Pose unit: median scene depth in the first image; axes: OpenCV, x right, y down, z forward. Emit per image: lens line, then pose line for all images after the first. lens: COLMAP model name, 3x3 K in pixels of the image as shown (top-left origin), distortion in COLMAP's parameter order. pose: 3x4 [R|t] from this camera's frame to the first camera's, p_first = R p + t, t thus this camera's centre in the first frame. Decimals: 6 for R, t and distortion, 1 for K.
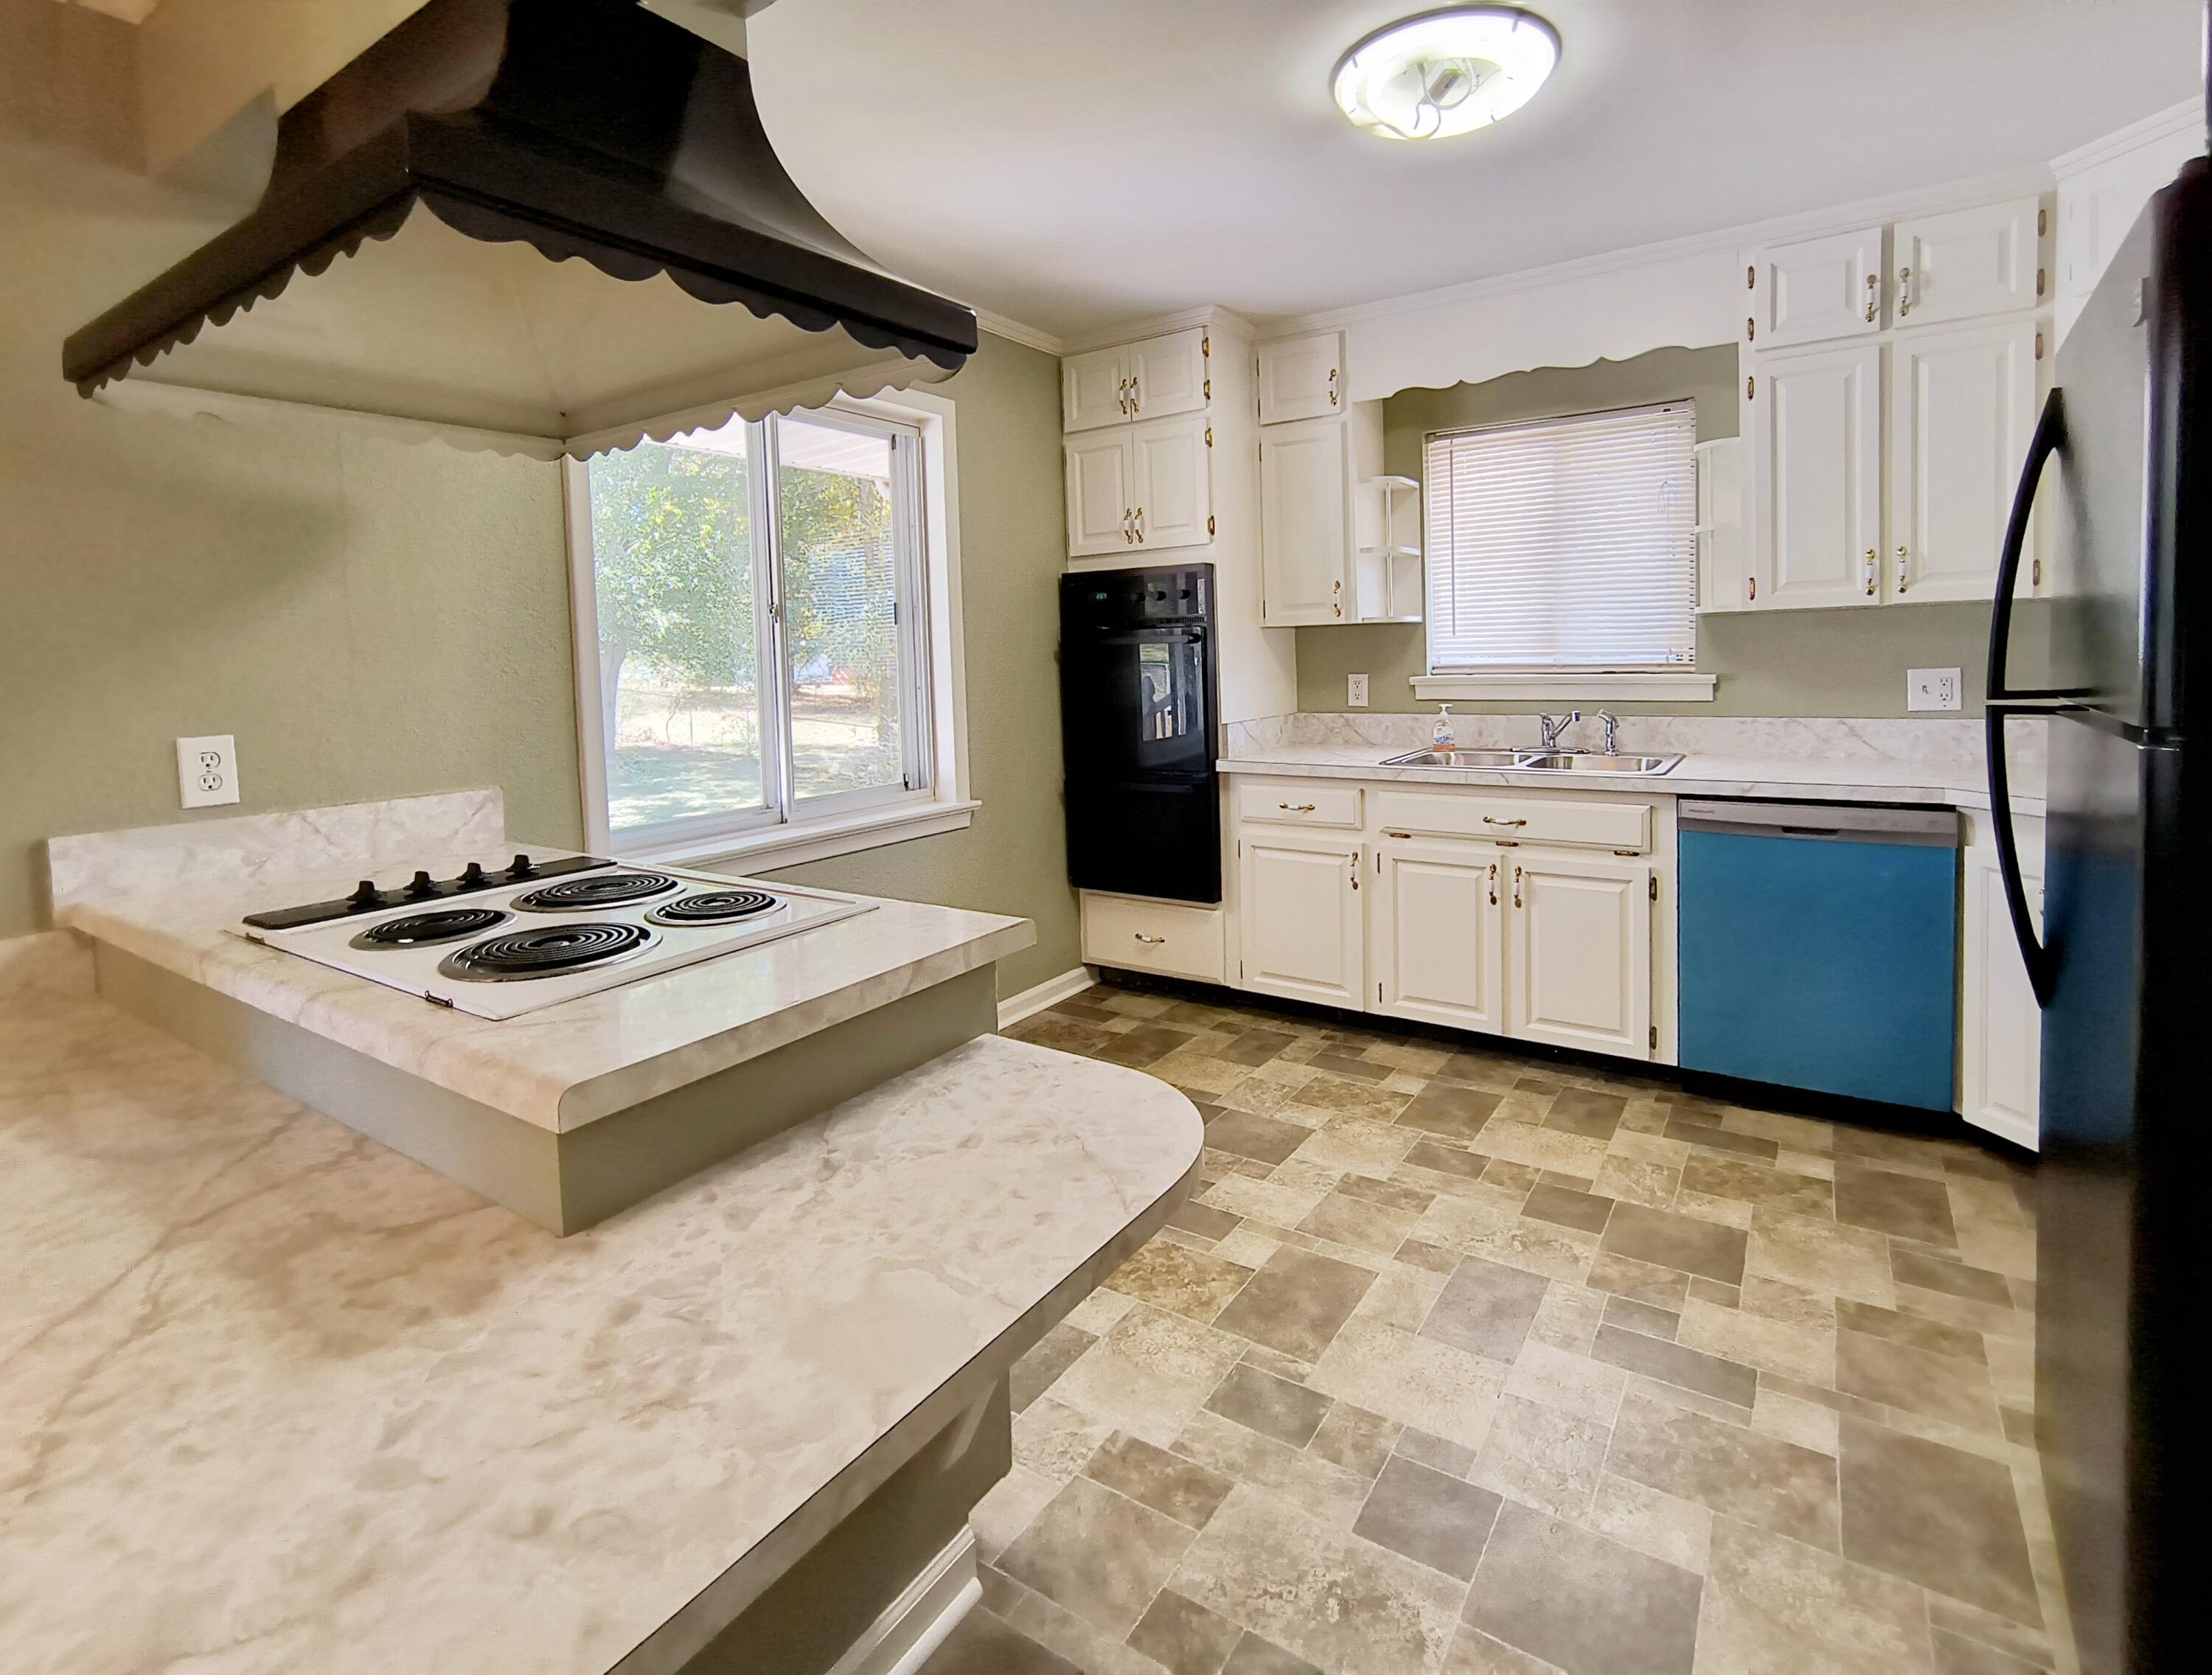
lens RADIAL K [[1066.5, 0, 1162.1], [0, 1066.5, 704.4], [0, 0, 1]] dist [0.001443, 0.001312]
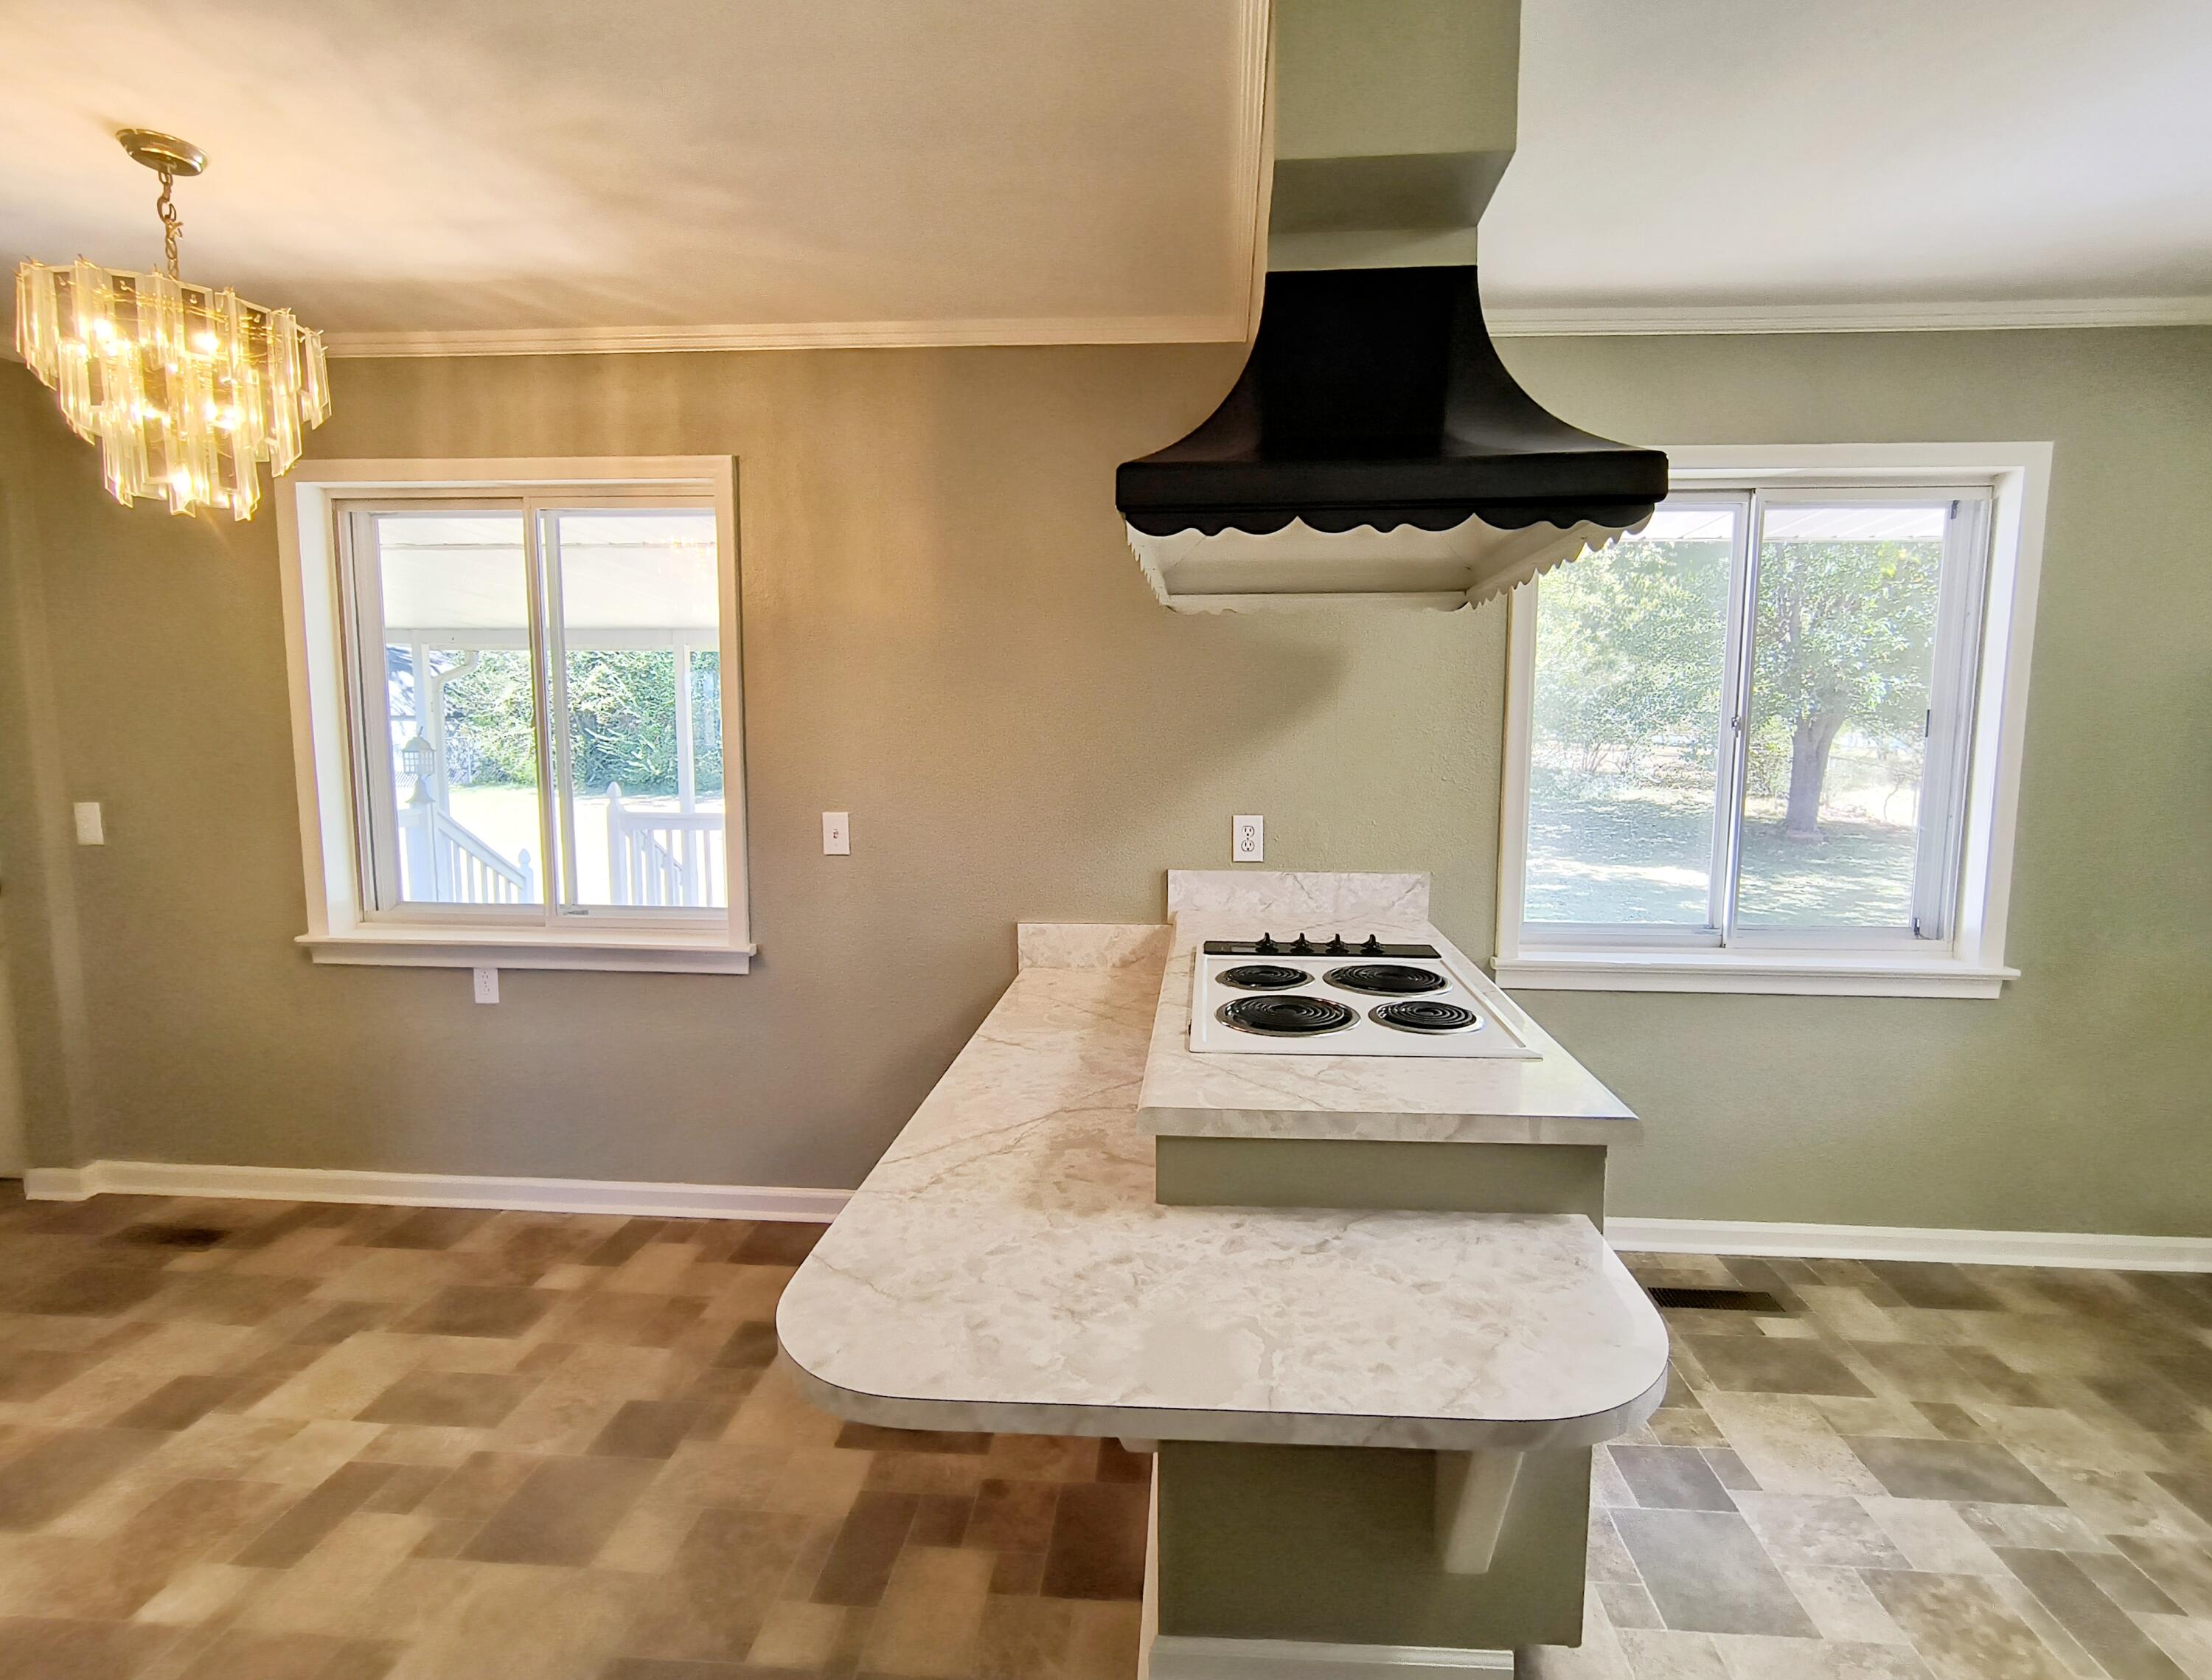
lens RADIAL K [[1066.6, 0, 1126.7], [0, 1066.6, 845.8], [0, 0, 1]] dist [0.001443, 0.001312]
pose [[0.477462, 0.127293, -0.869383, 0.242916], [-0.061376, 0.991865, 0.111518, -0.060937], [0.876506, 0.000114, 0.481391, 0.086927]]
